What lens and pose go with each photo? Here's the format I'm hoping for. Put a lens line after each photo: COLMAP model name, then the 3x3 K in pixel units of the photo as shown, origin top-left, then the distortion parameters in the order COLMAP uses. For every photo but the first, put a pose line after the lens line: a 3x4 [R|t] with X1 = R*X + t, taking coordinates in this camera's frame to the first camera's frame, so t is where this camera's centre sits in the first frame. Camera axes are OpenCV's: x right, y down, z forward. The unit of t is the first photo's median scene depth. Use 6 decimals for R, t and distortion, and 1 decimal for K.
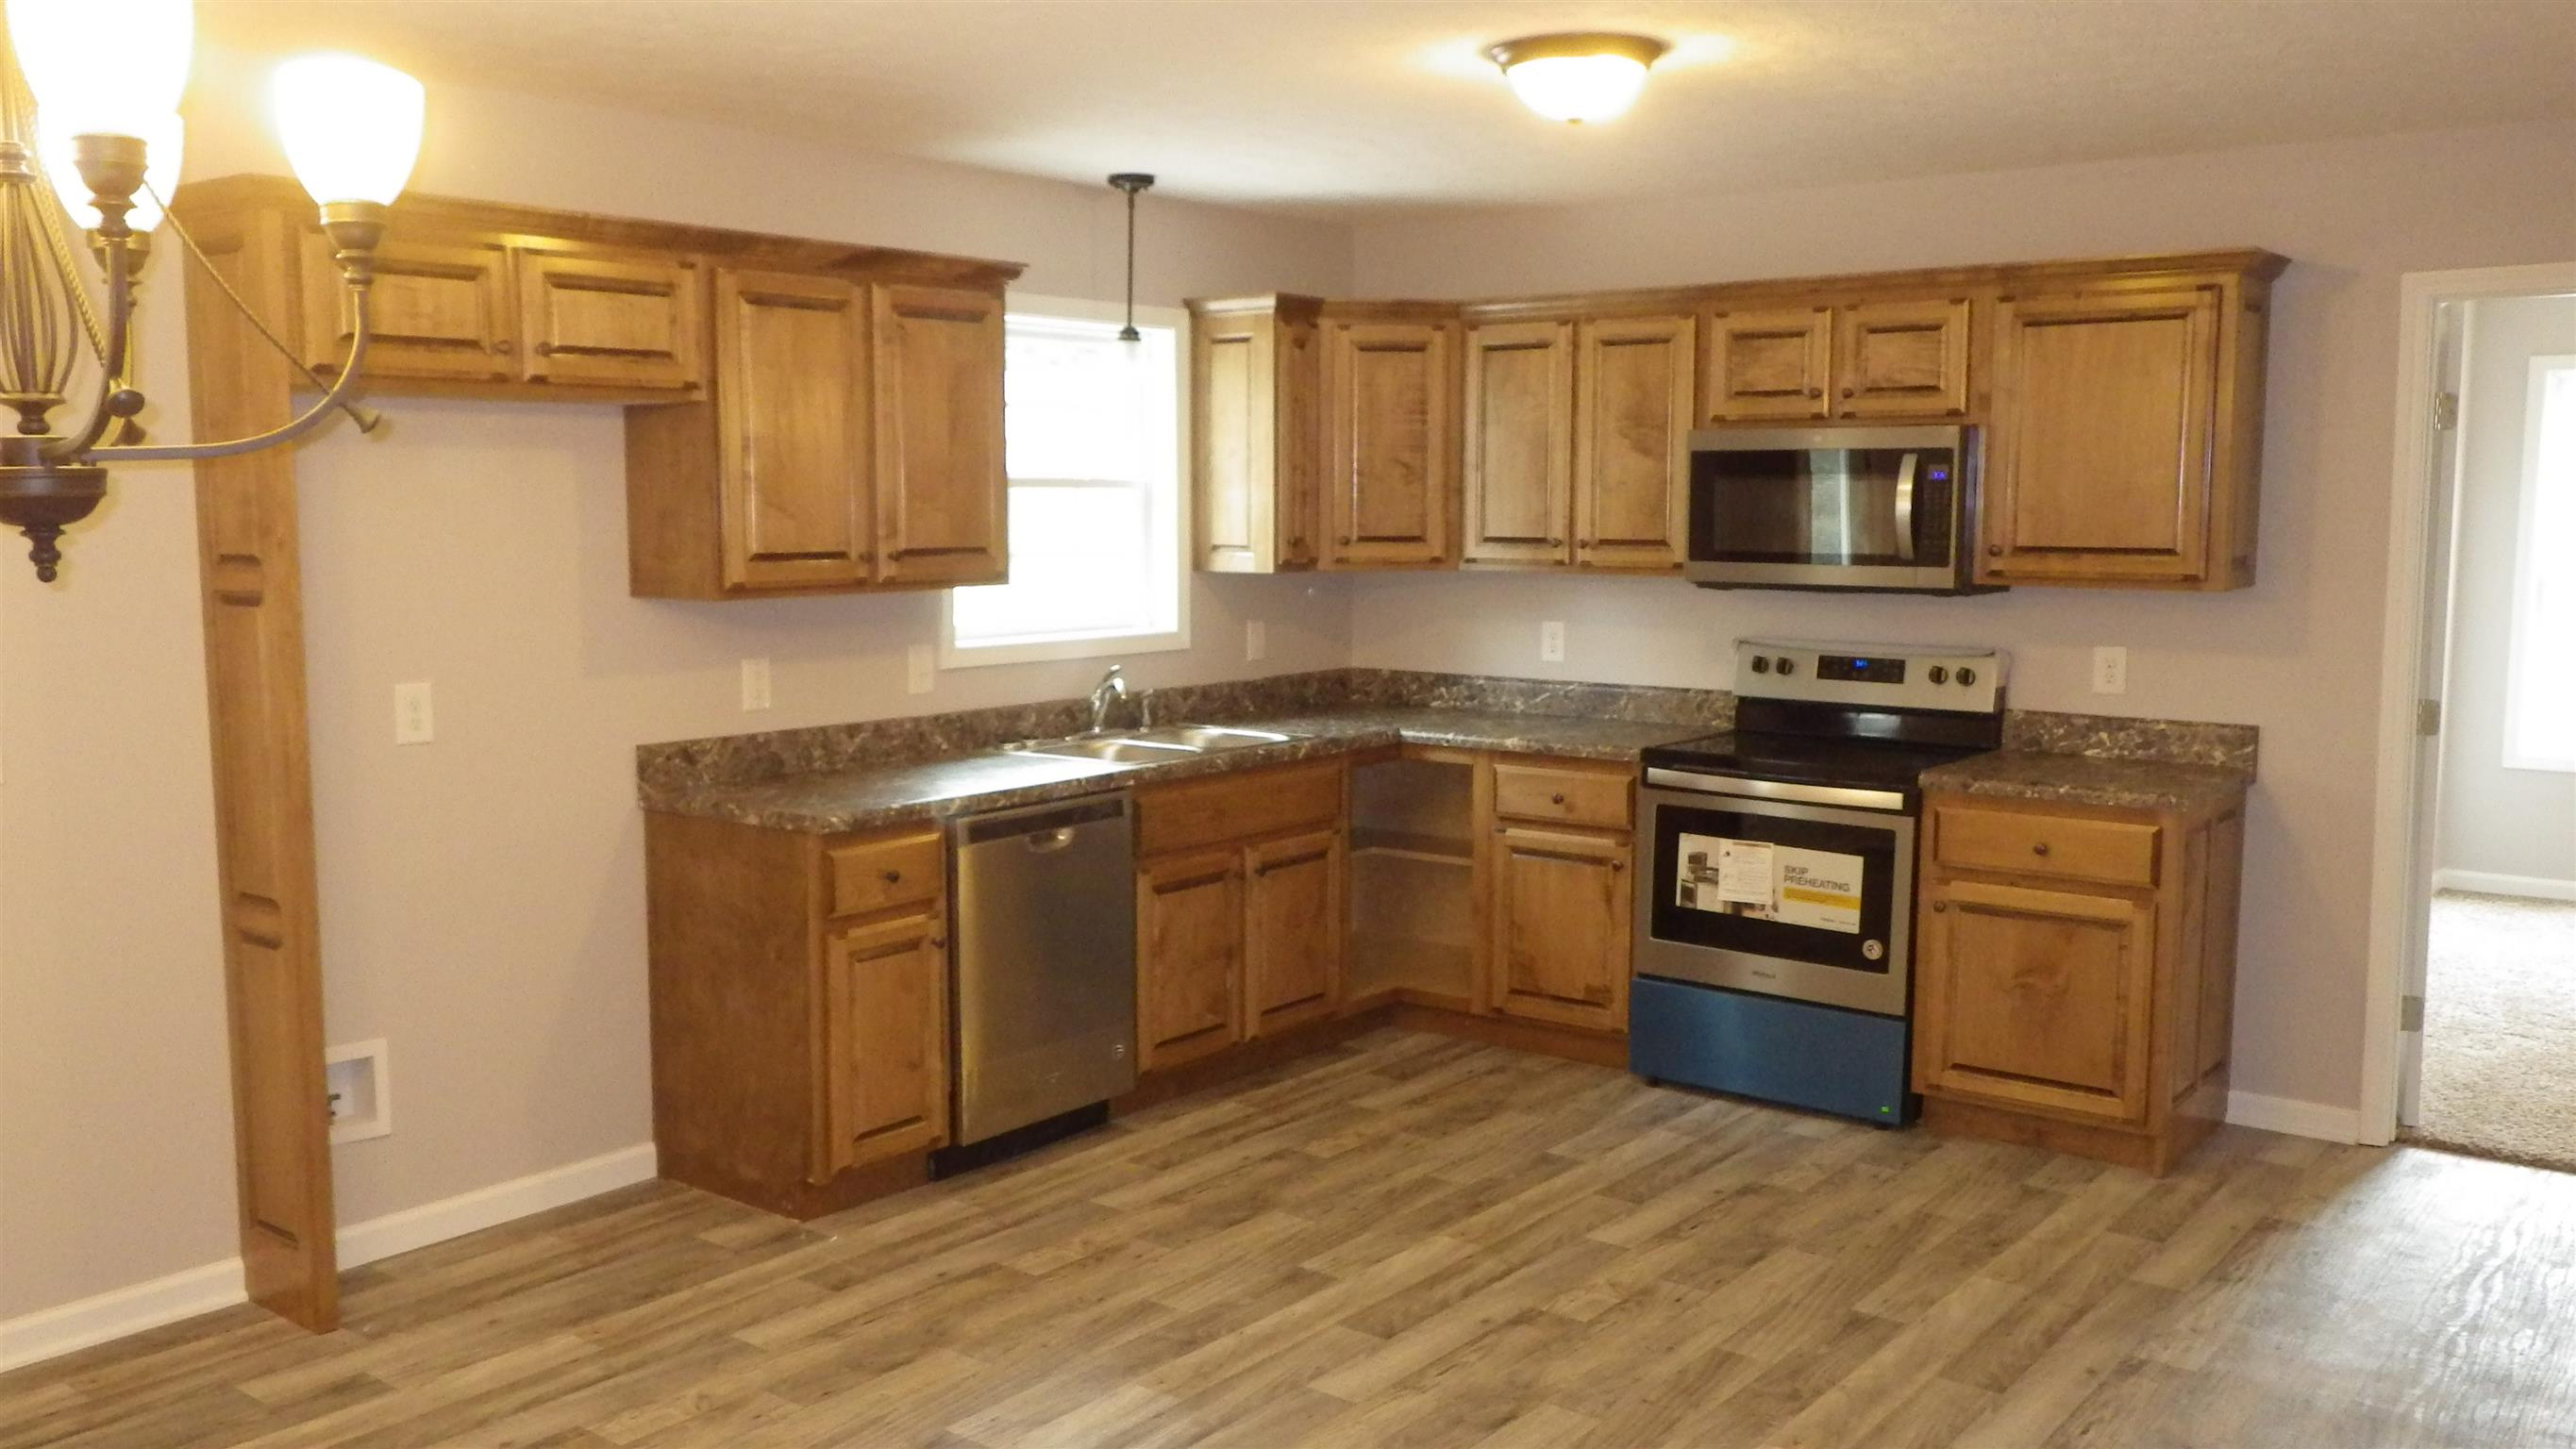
lens RADIAL K [[2135.1, 0, 1273.7], [0, 2135.1, 731.1], [0, 0, 1]] dist [-0.003349, 0.005919]
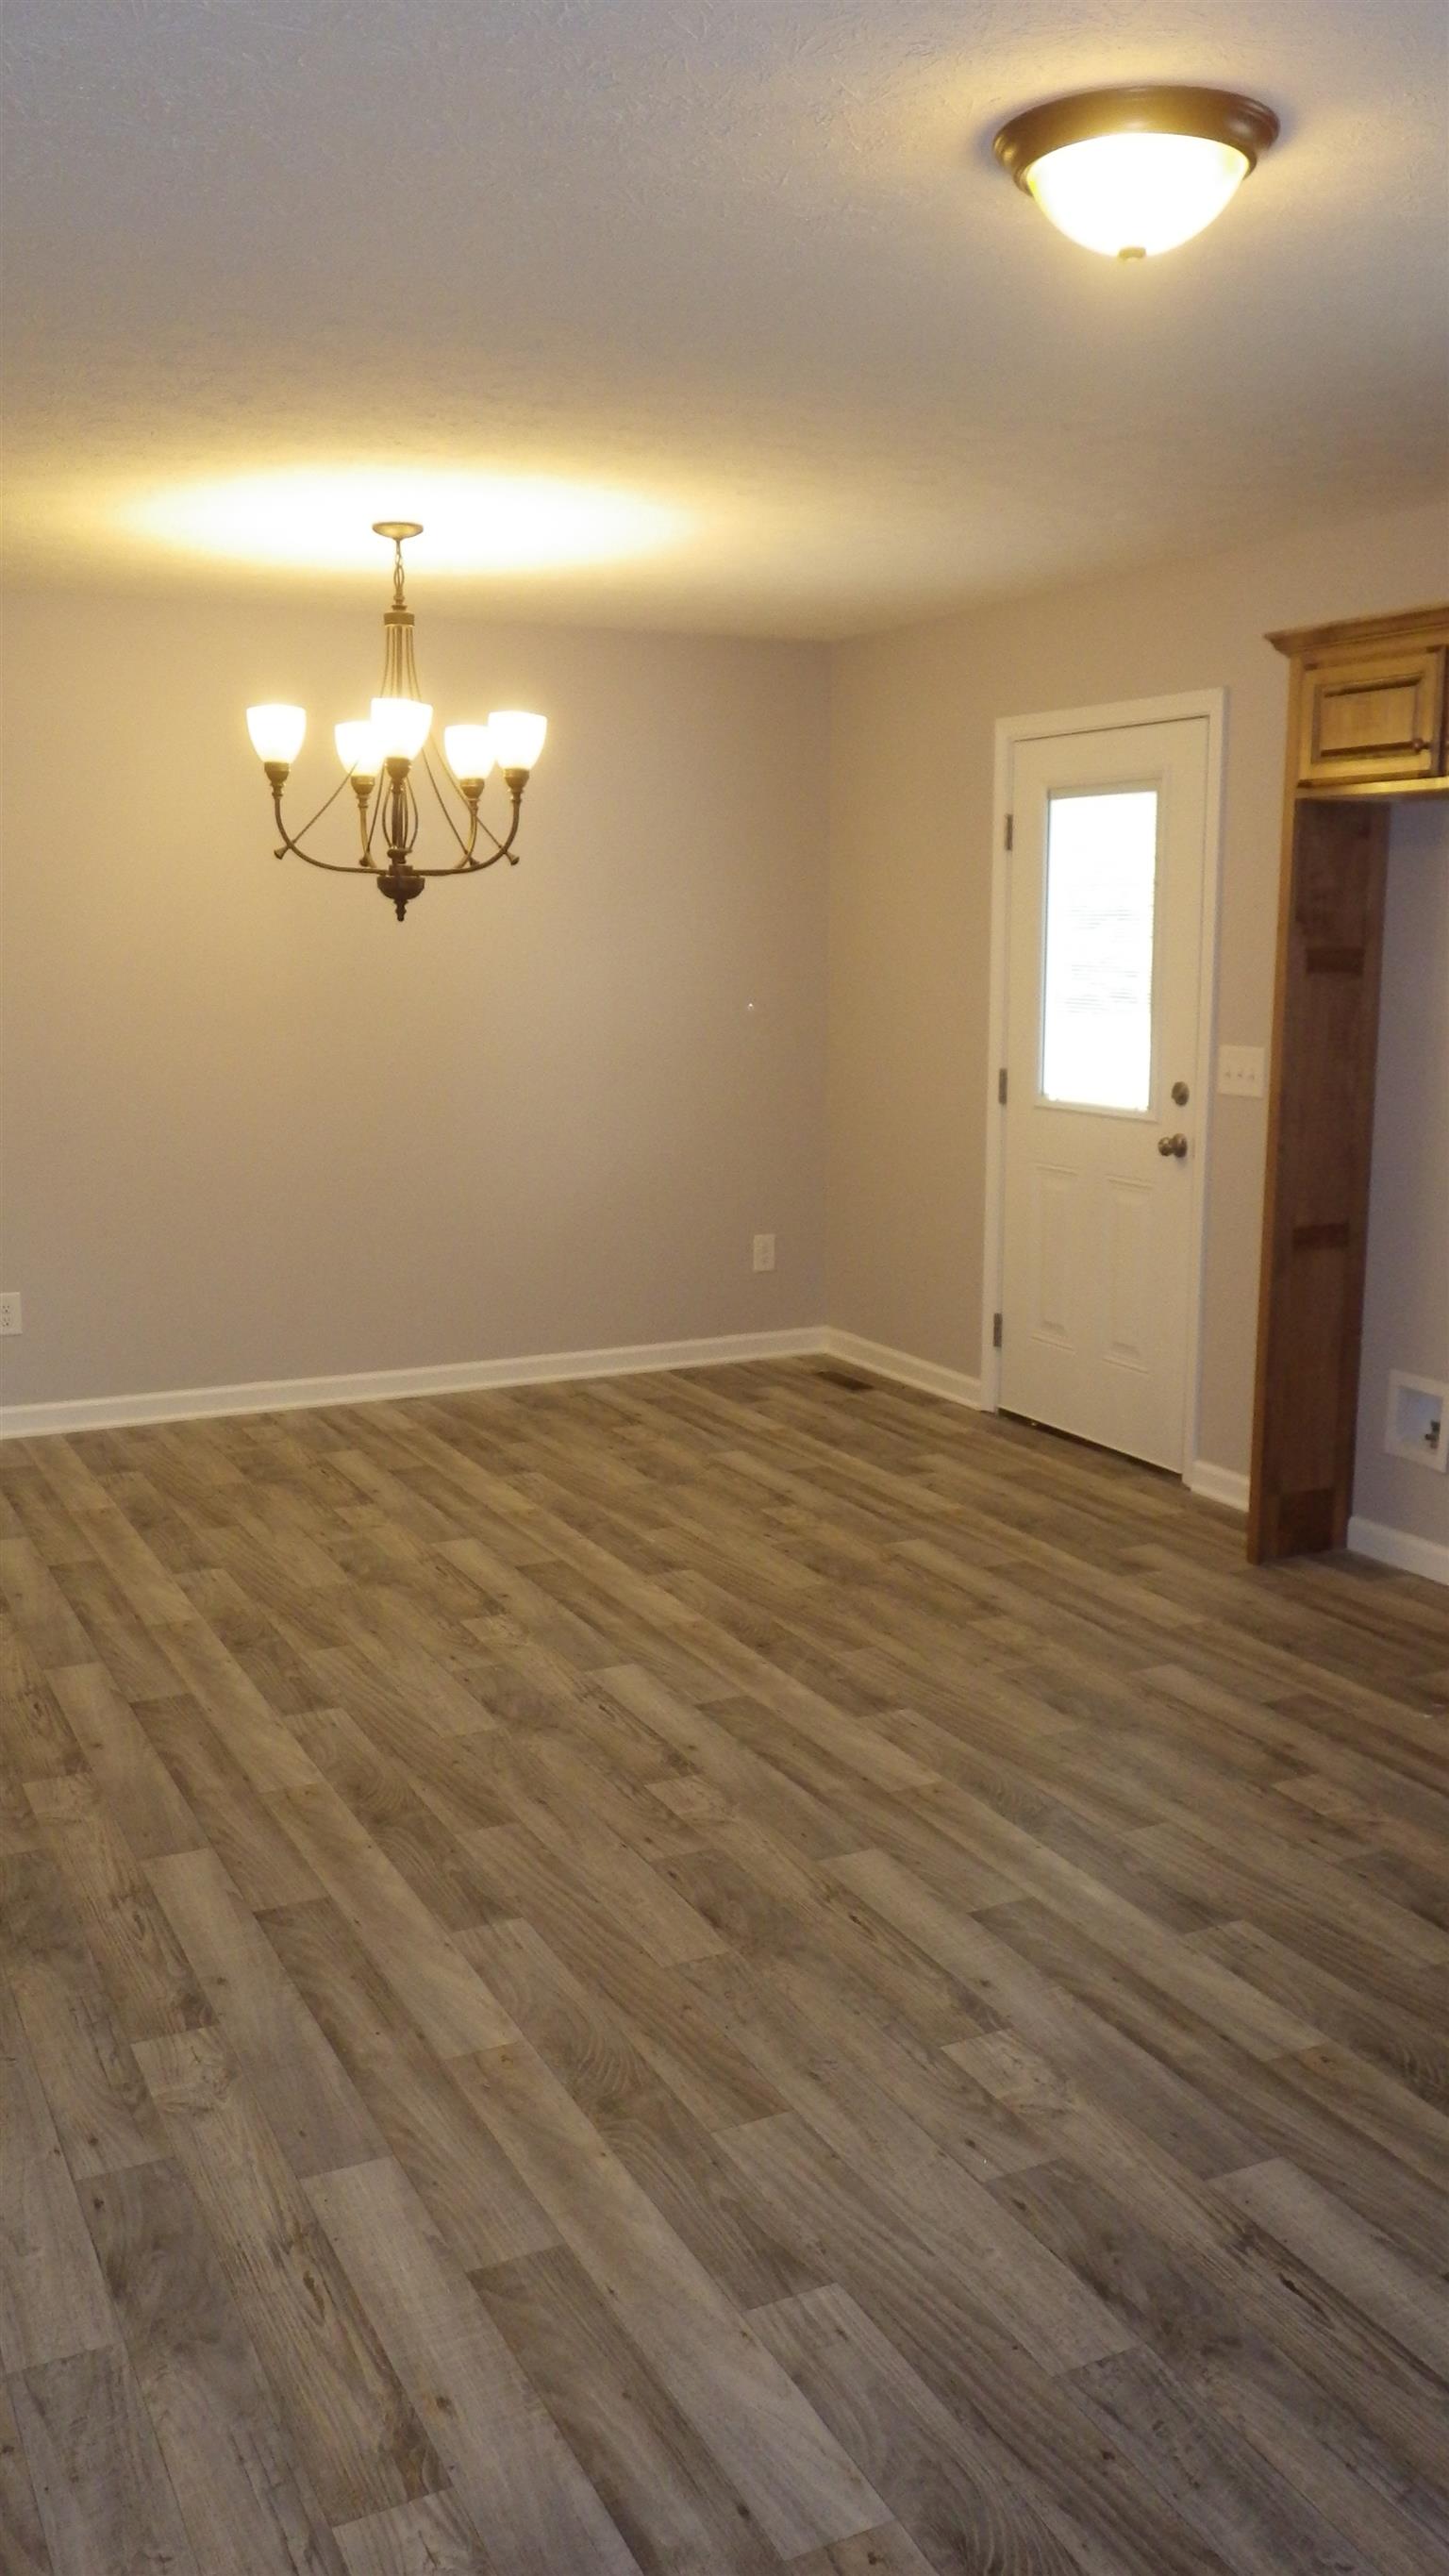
lens RADIAL K [[2135.1, 0, 710.7], [0, 2135.1, 1269.4], [0, 0, 1]] dist [-0.003349, 0.005919]
pose [[-0.439126, 0.144156, -0.886785, 0.688652], [-0.102404, 0.972579, 0.208812, -0.101694], [0.892570, 0.182506, -0.412323, 1.054990]]
